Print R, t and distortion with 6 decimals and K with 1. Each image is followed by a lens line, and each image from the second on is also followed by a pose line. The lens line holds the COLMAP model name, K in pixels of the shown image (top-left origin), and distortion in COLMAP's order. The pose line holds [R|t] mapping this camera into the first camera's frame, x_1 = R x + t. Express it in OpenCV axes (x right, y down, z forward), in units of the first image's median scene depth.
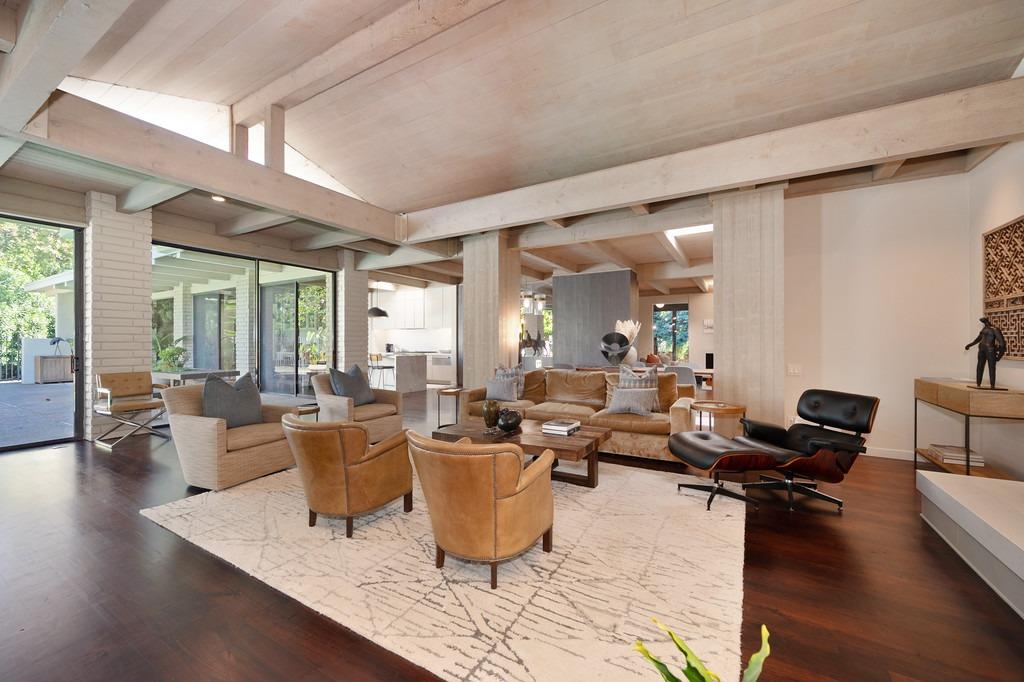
lens RADIAL K [[411.5, 0, 509.9], [0, 411.5, 345.2], [0, 0, 1]] dist [0.000763, 0.000068]
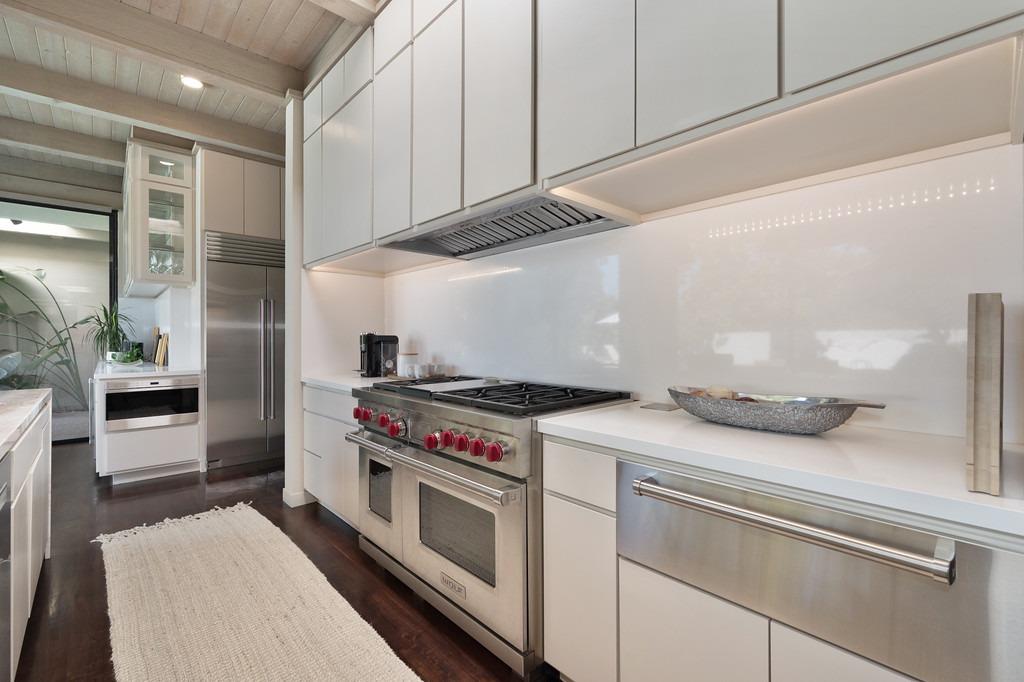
lens RADIAL K [[450.3, 0, 512.0], [0, 450.3, 341.0], [0, 0, 1]] dist [0.000292, 0.000022]
pose [[0.960654, -0.001796, -0.277740, -0.173831], [0.002968, 0.999988, 0.003797, -0.000521], [0.277730, -0.004472, 0.960649, 0.820091]]
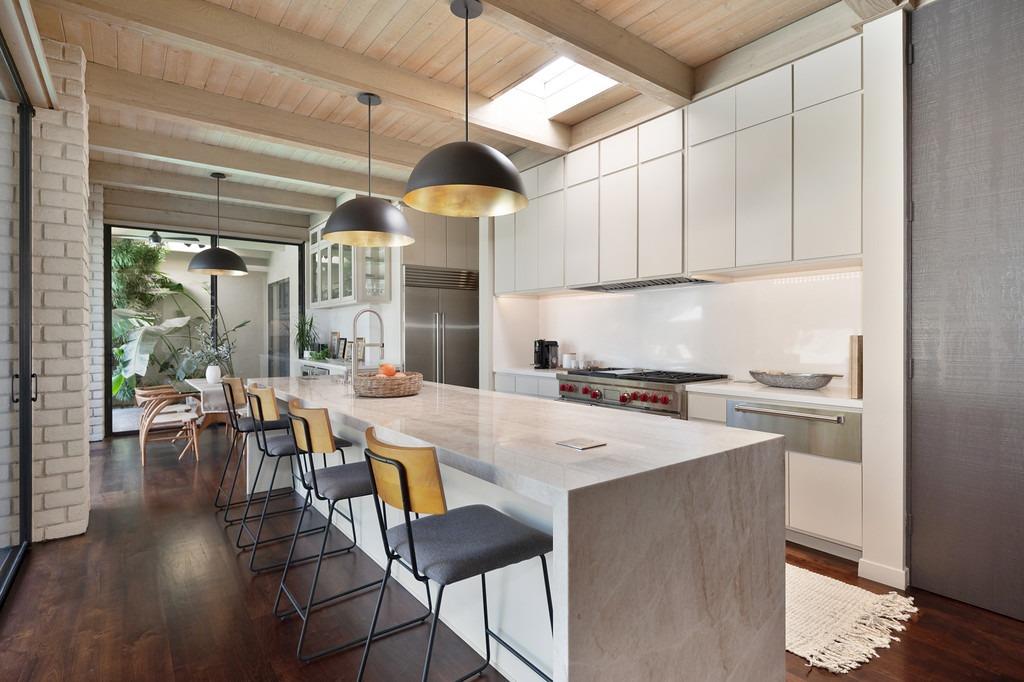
lens RADIAL K [[506.1, 0, 512.0], [0, 506.1, 341.0], [0, 0, 1]] dist [0.002586, 0.000157]
pose [[0.929322, -0.000526, -0.369270, -0.183988], [0.004351, 0.999945, 0.009526, -0.005999], [0.369245, -0.010459, 0.929273, 0.665911]]
